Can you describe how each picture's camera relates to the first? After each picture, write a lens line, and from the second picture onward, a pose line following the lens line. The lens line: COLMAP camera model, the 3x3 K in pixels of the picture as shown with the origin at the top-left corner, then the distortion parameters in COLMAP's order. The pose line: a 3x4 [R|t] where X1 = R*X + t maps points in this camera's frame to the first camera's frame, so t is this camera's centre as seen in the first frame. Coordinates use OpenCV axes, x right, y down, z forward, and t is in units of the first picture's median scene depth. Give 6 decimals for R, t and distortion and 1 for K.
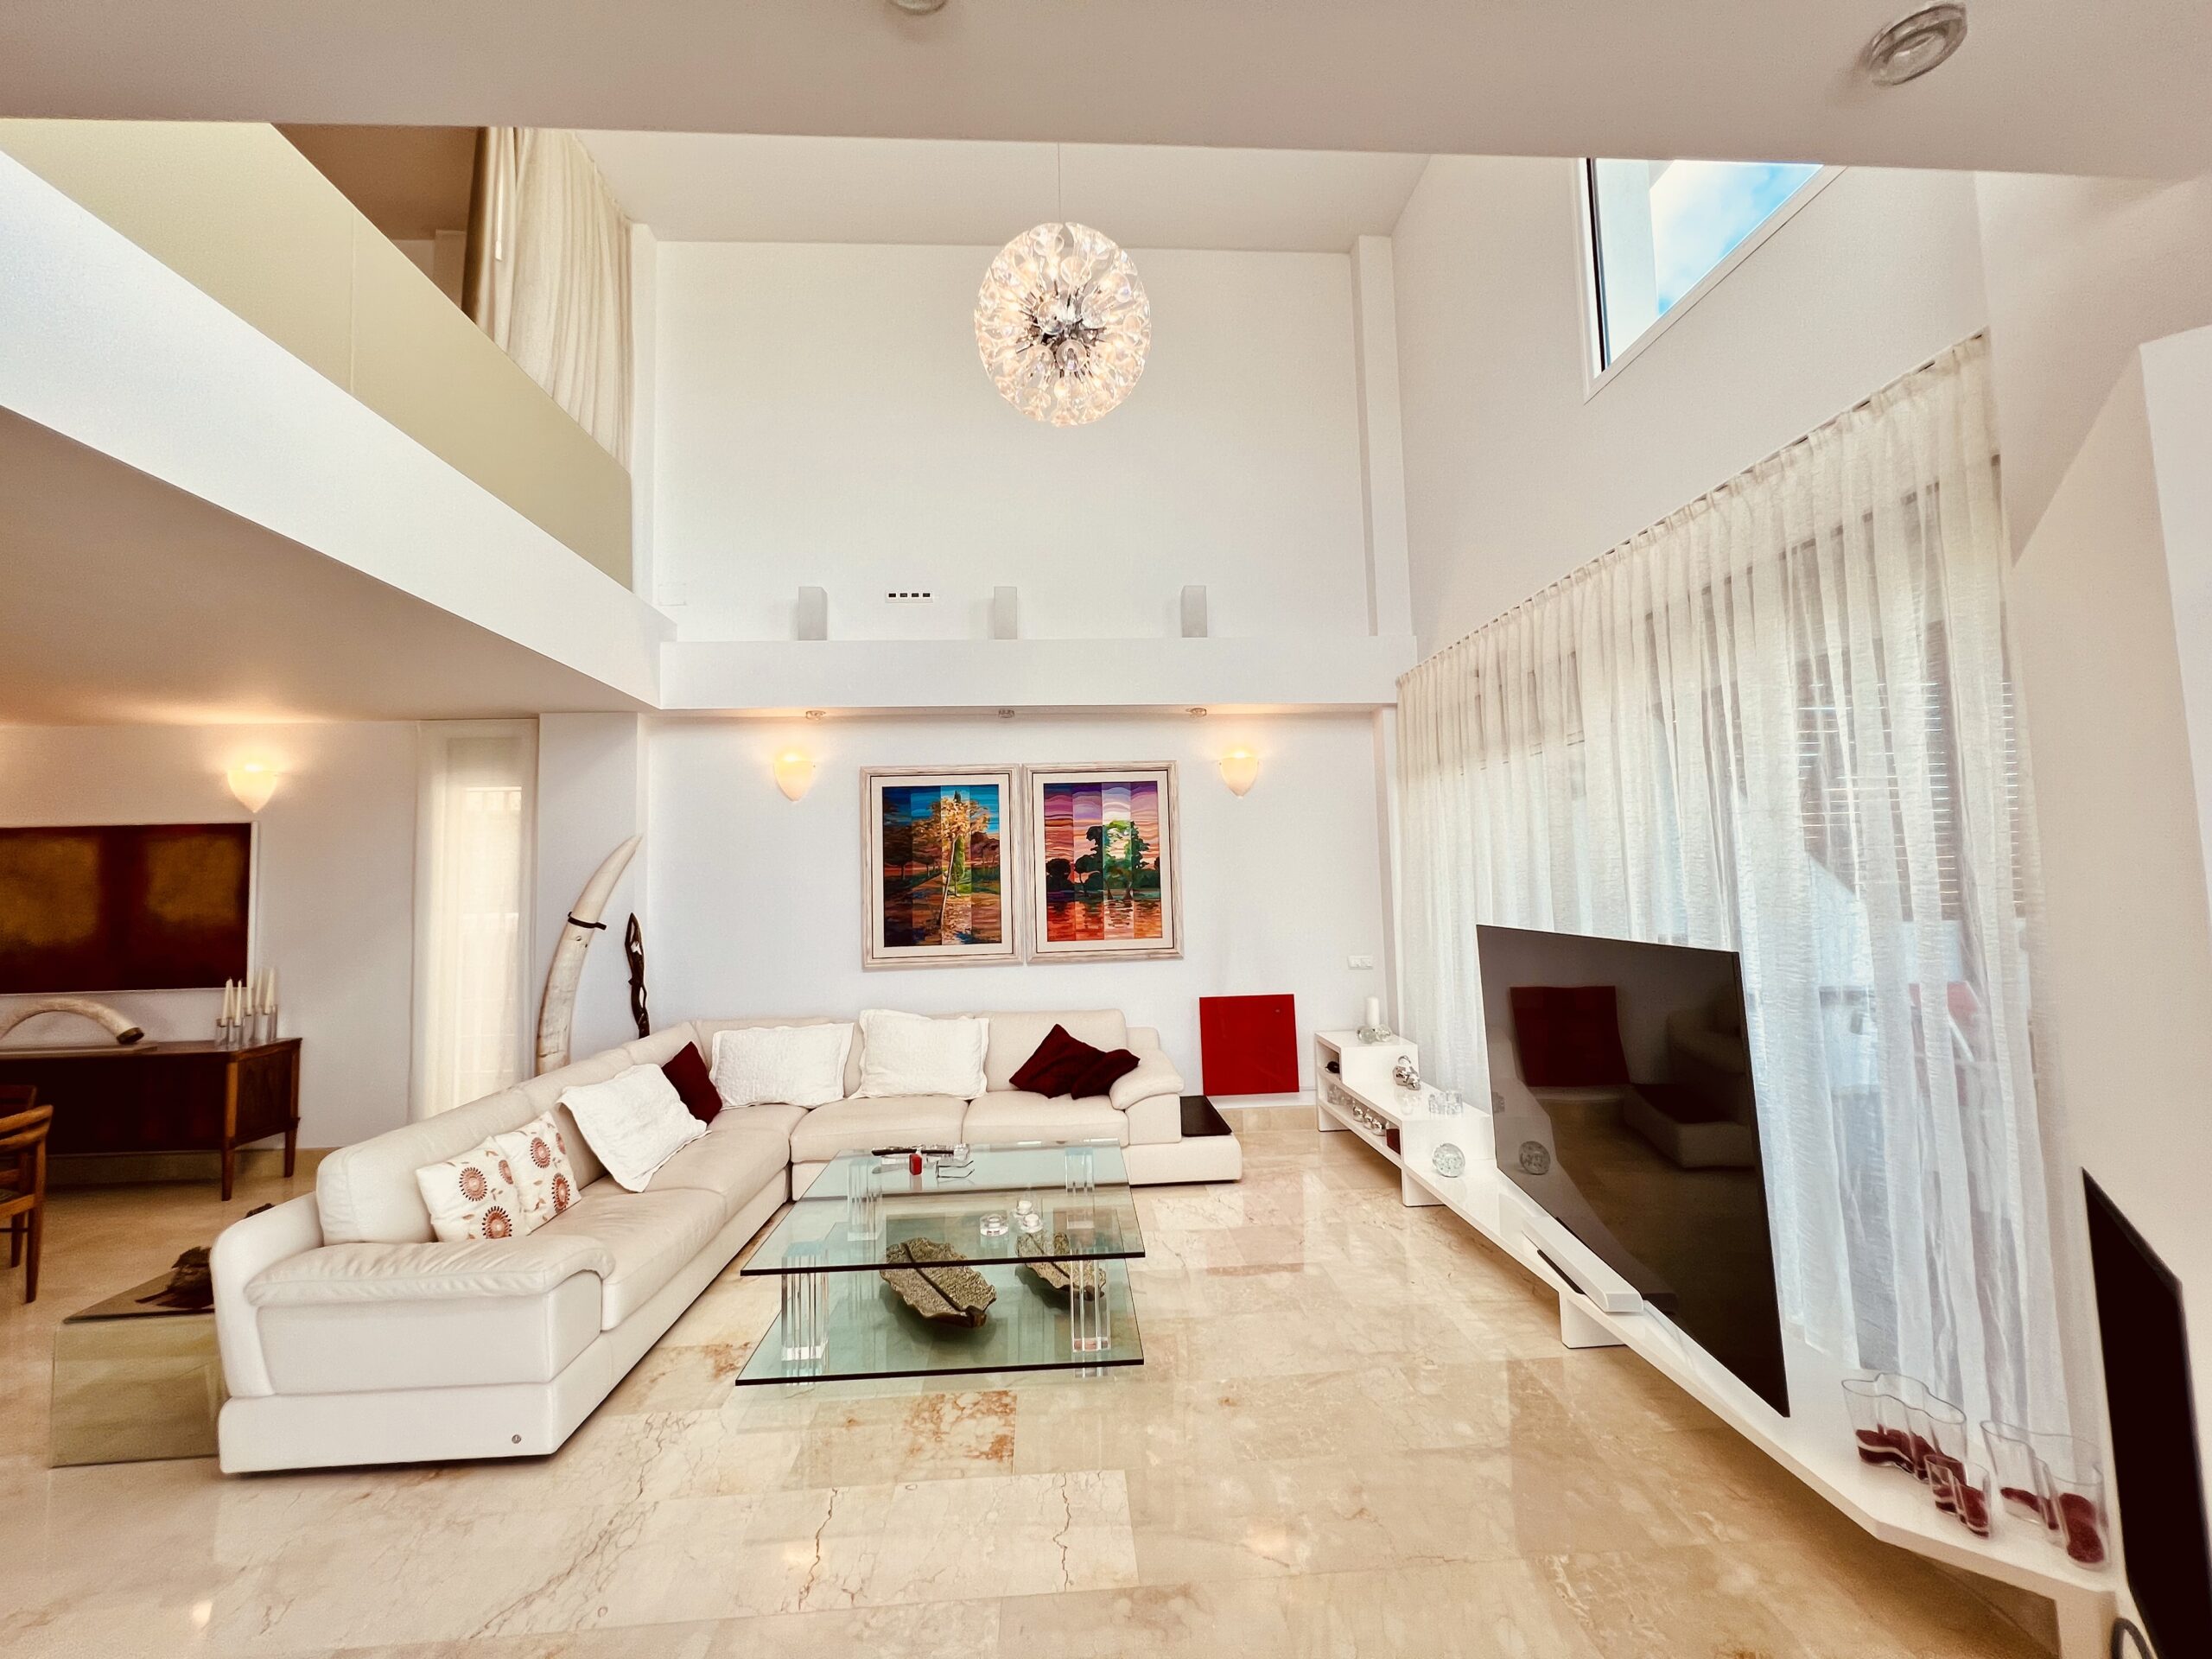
lens RADIAL K [[882.8, 0, 1104.2], [0, 882.8, 820.0], [0, 0, 1]] dist [-0.003096, 0.000634]
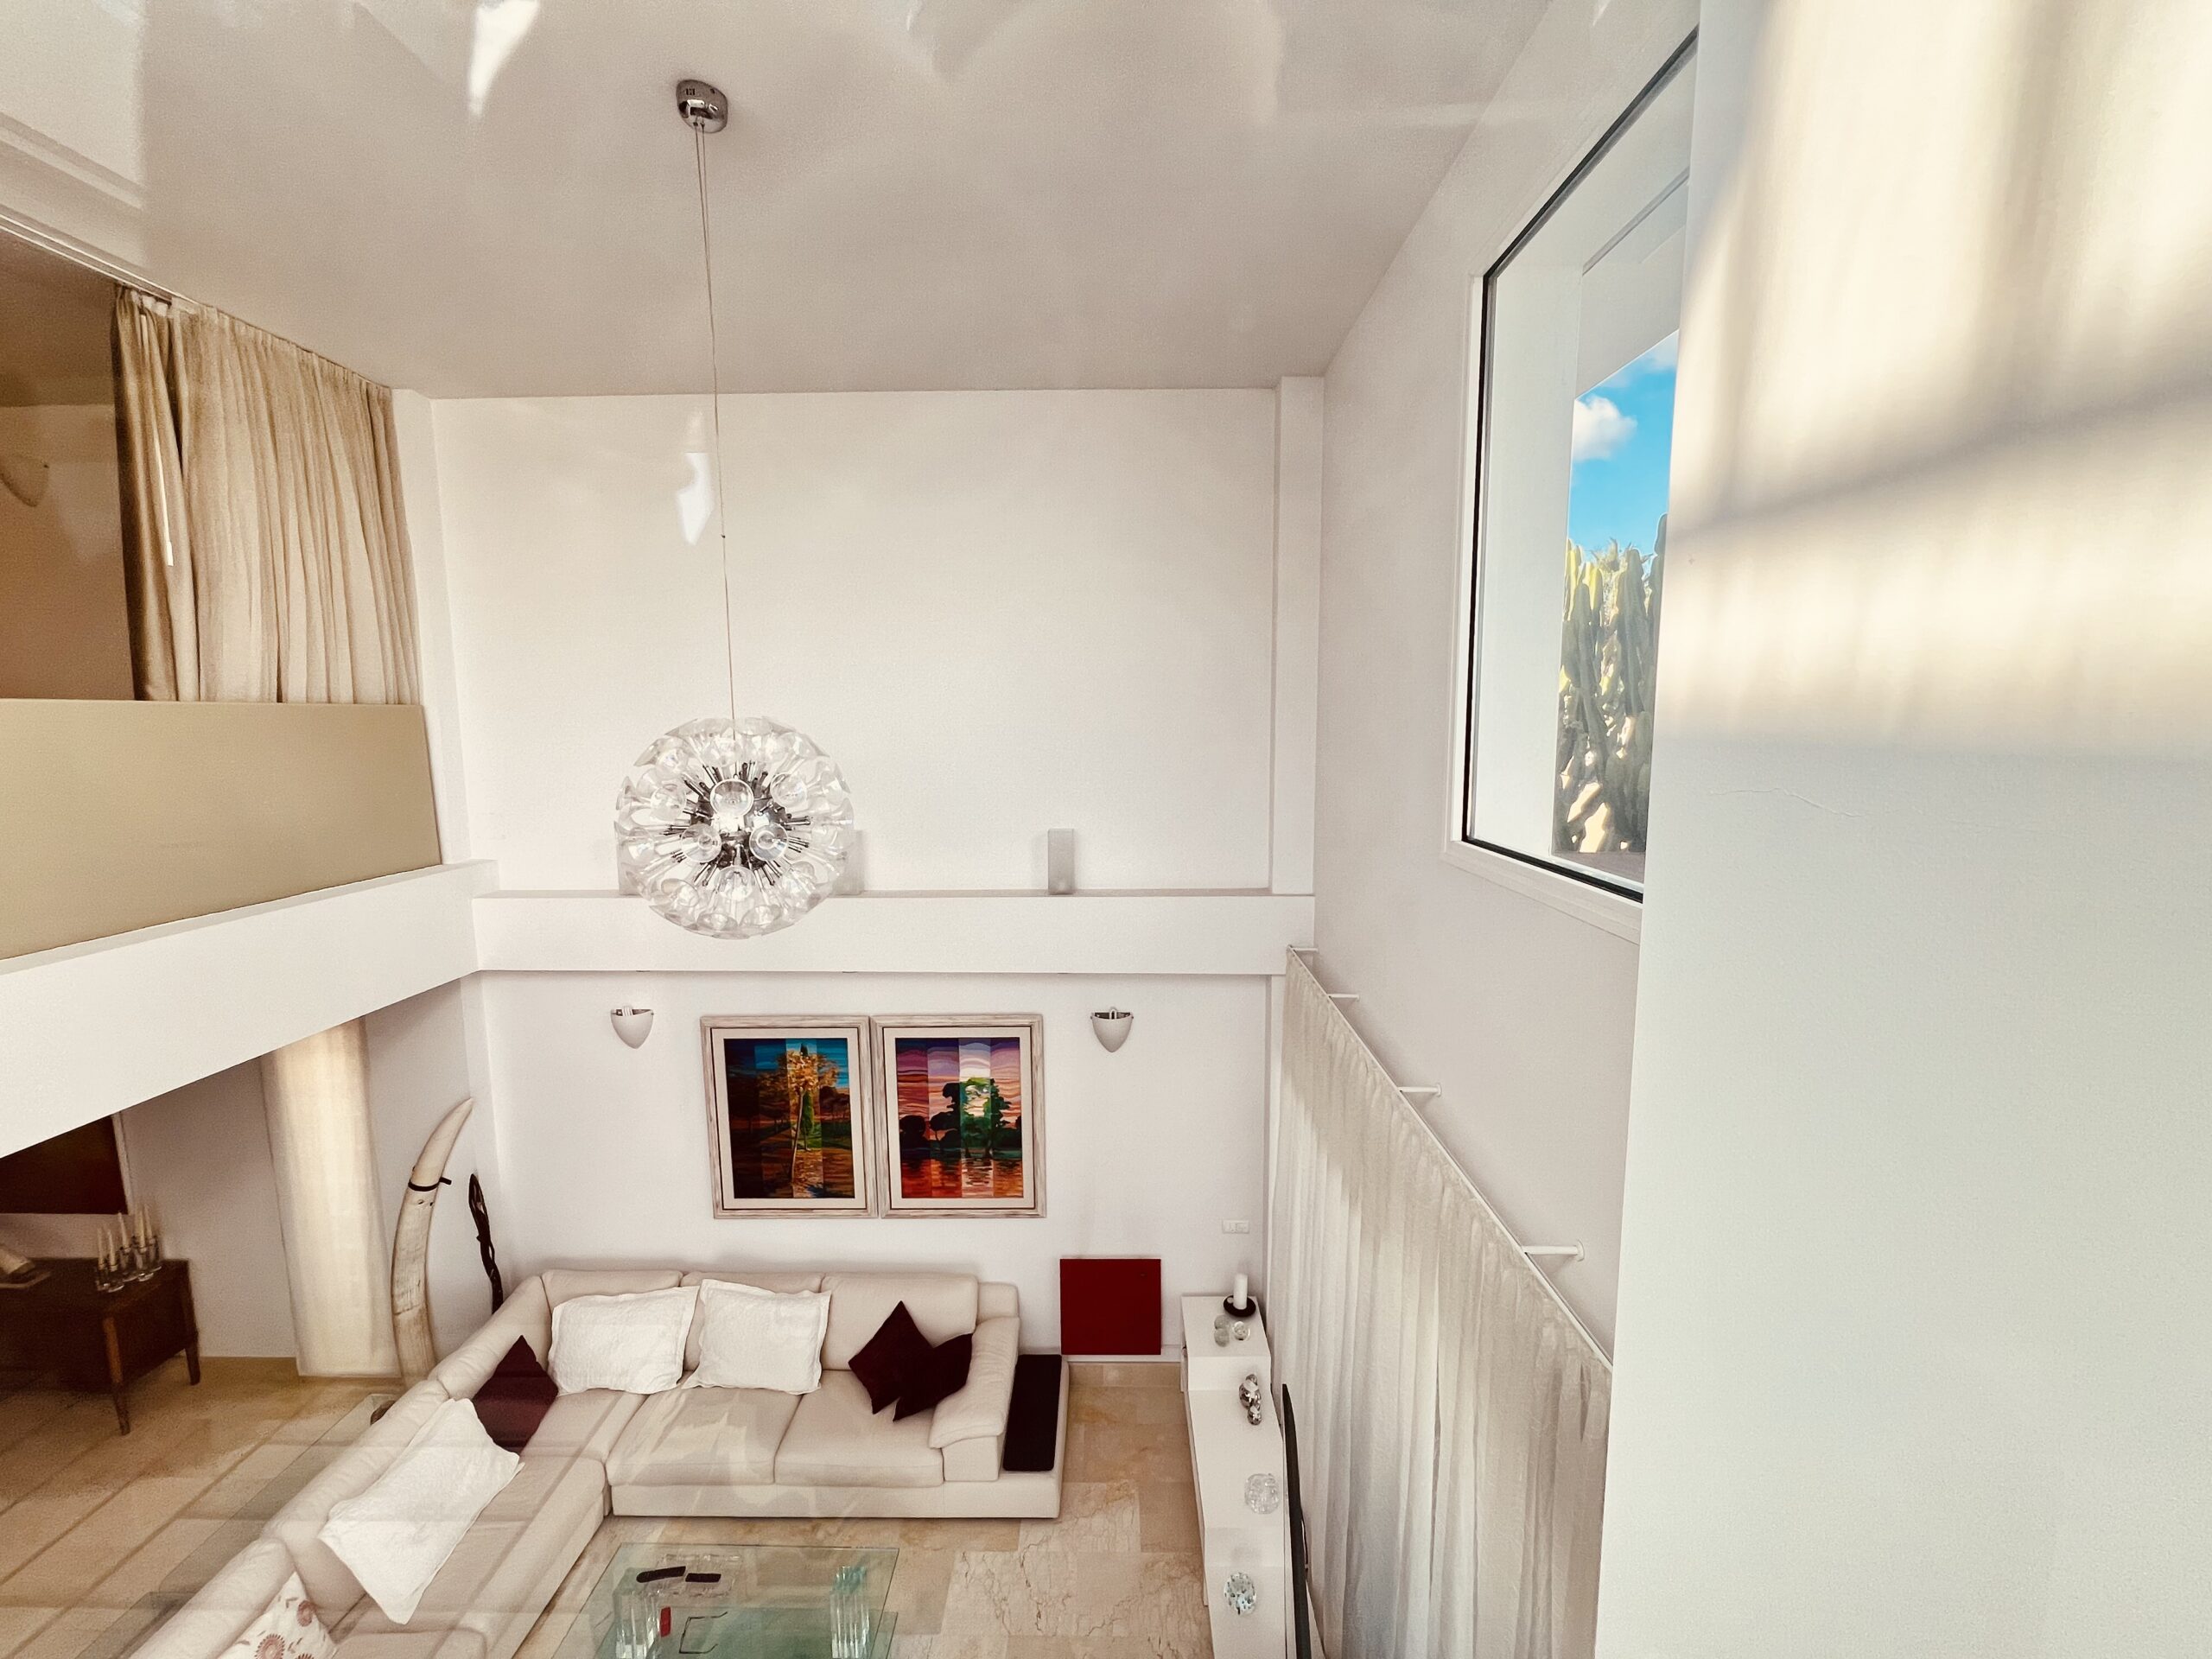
lens RADIAL K [[882.8, 0, 1094.9], [0, 882.8, 829.0], [0, 0, 1]] dist [-0.003096, 0.000634]
pose [[0.996651, 0.029734, -0.076174, 0.204748], [-0.014469, 0.980973, 0.193603, -0.441775], [0.080481, -0.191852, 0.978118, 0.158211]]
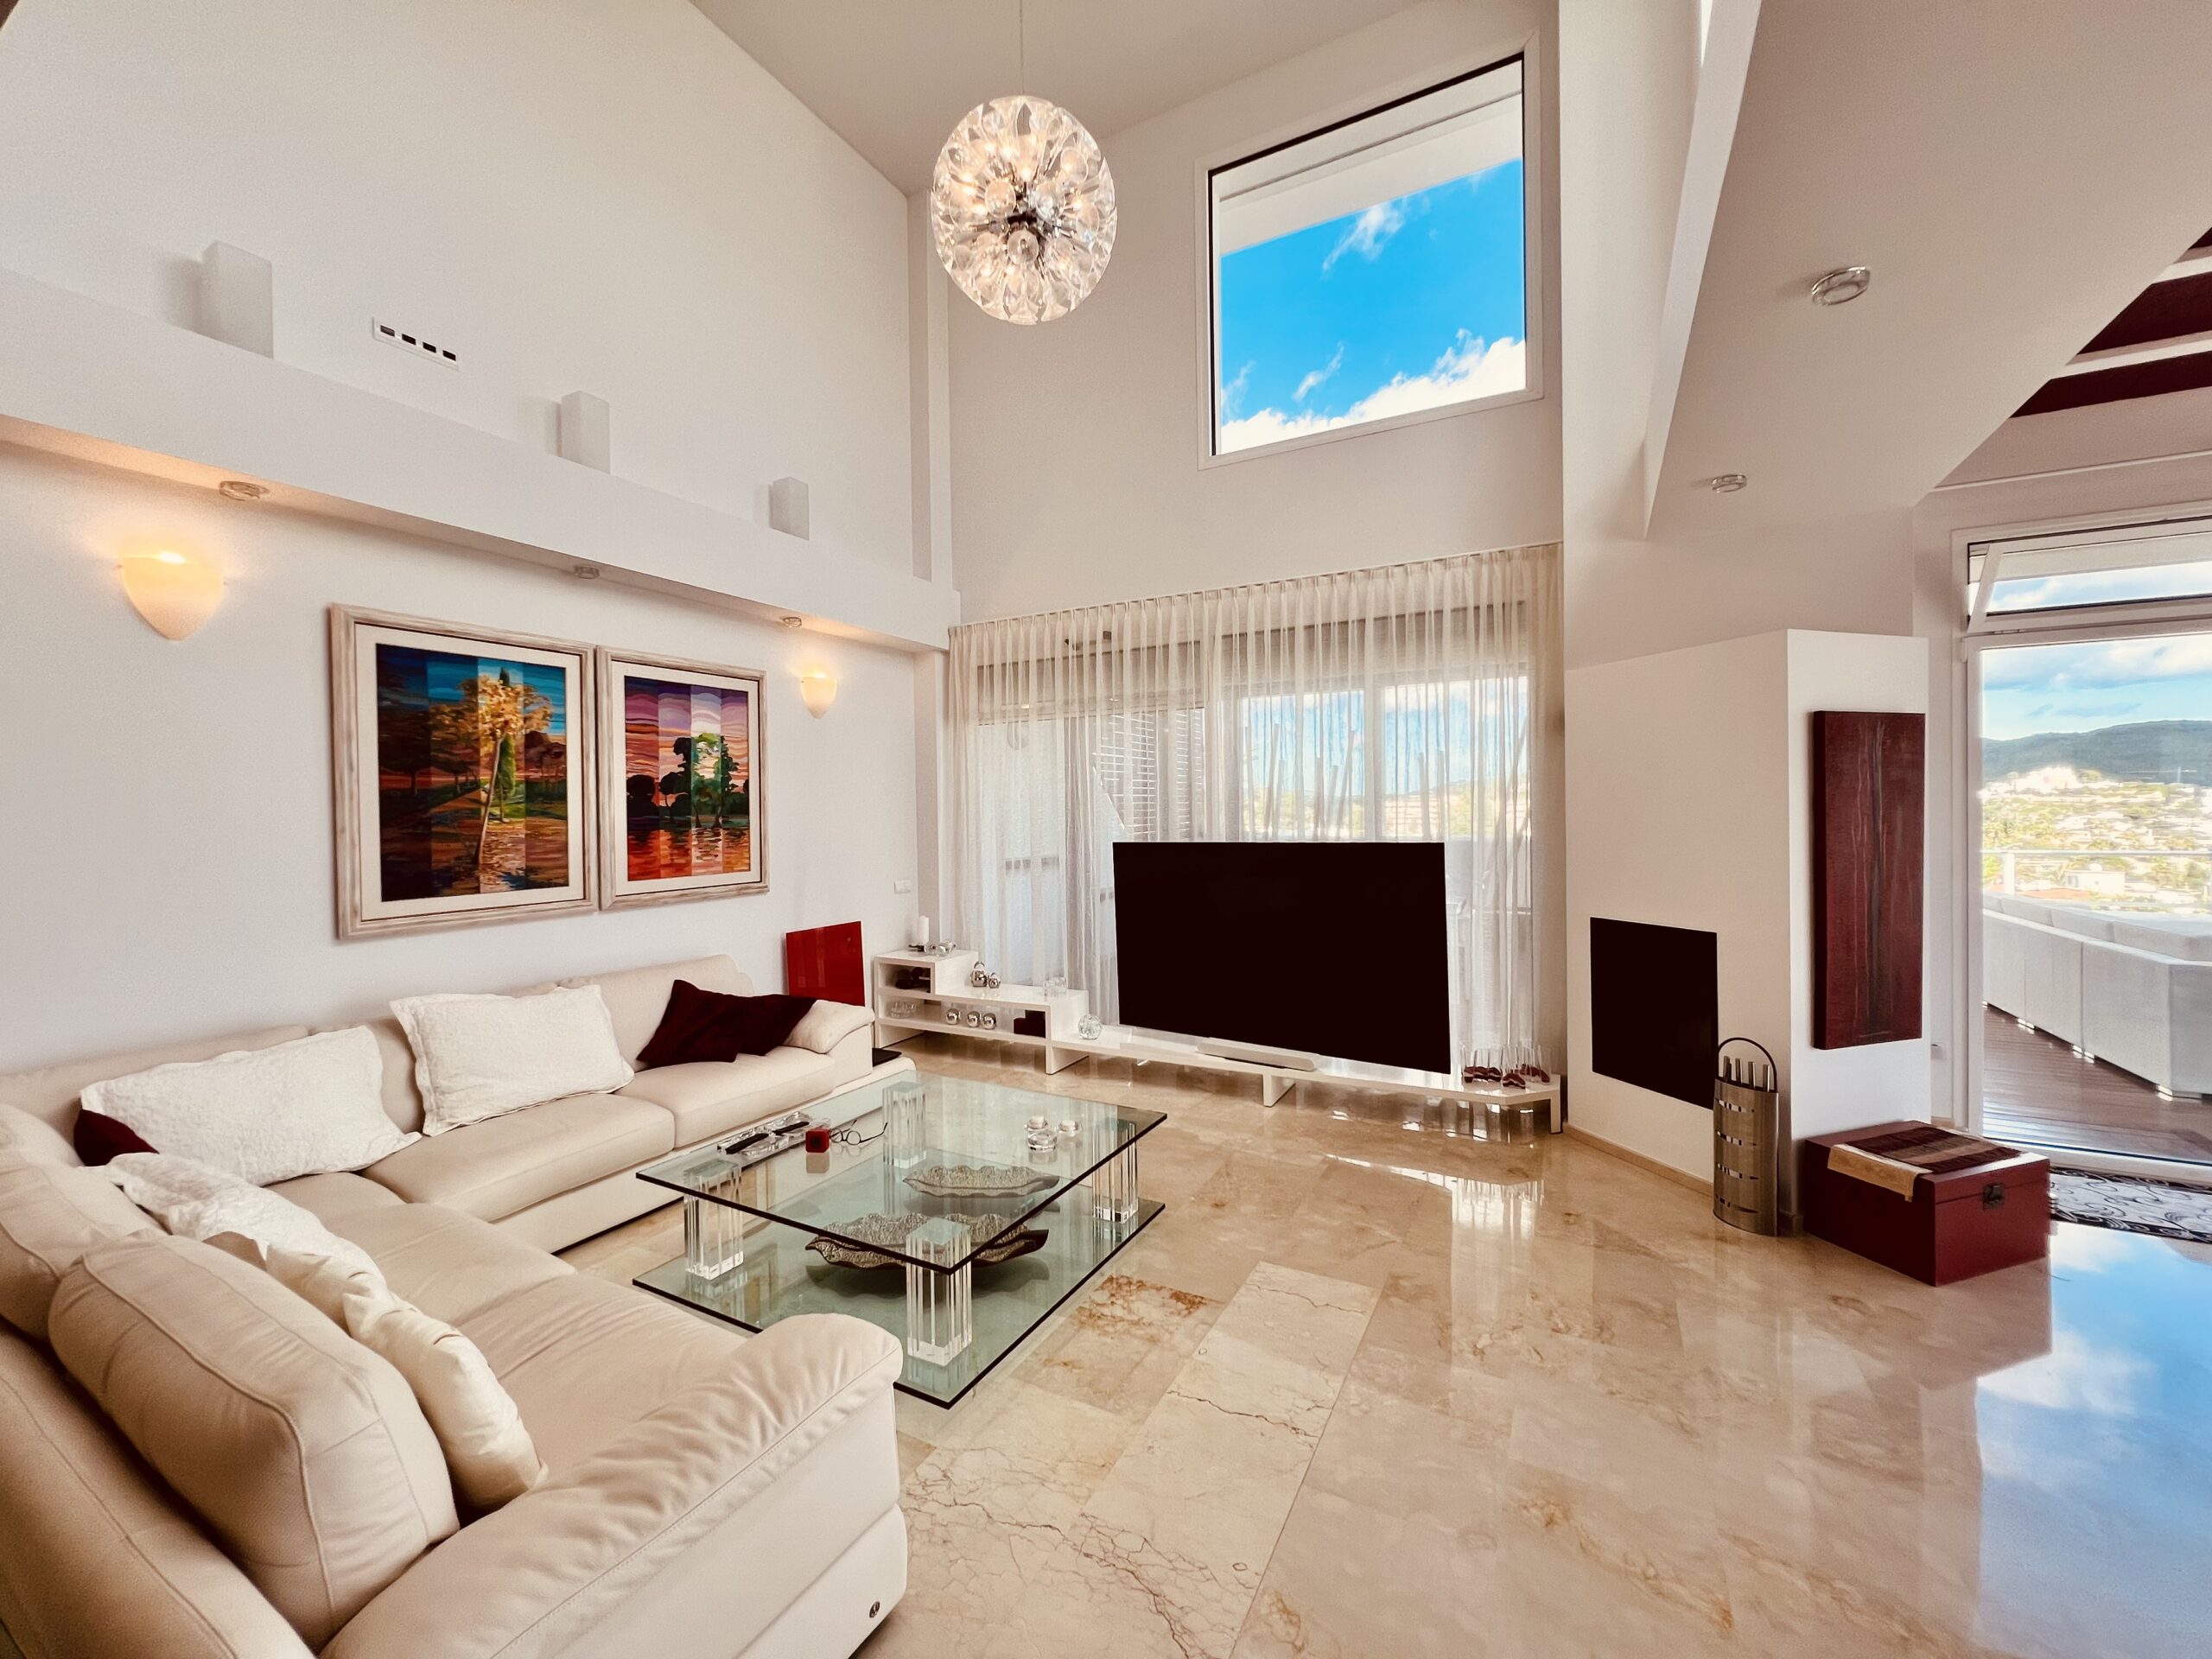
lens RADIAL K [[882.8, 0, 1099.1], [0, 882.8, 821.5], [0, 0, 1]] dist [-0.003096, 0.000634]
pose [[0.538252, 0.007574, 0.842750, -0.495436], [-0.062687, 0.997549, 0.031072, 0.035445], [-0.840449, -0.069554, 0.537408, 0.236511]]
